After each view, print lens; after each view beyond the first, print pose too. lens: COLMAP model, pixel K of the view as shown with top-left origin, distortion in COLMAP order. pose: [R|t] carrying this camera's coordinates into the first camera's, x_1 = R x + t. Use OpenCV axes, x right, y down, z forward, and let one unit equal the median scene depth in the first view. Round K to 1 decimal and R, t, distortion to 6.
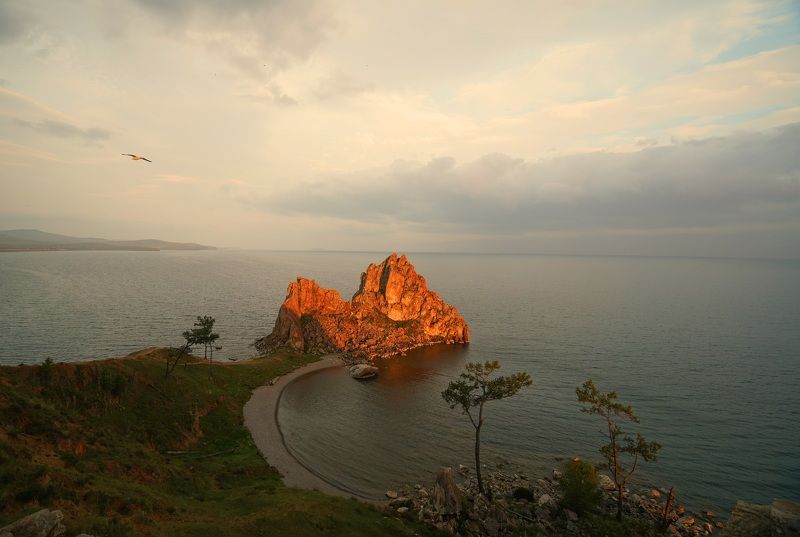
lens RADIAL K [[397.2, 0, 380.7], [0, 397.2, 240.9], [0, 0, 1]] dist [-0.009569, 0.005457]
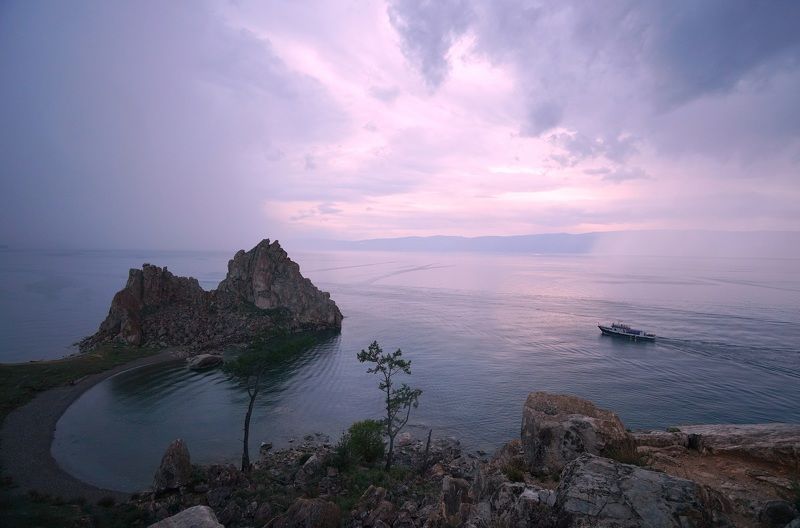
lens RADIAL K [[392.5, 0, 414.6], [0, 392.5, 248.7], [0, 0, 1]] dist [-0.000516, 0.001863]
pose [[0.959429, 0.001354, 0.281949, 0.183722], [-0.007674, 0.999743, 0.021314, 0.053112], [-0.281847, -0.022613, 0.959193, 0.008063]]
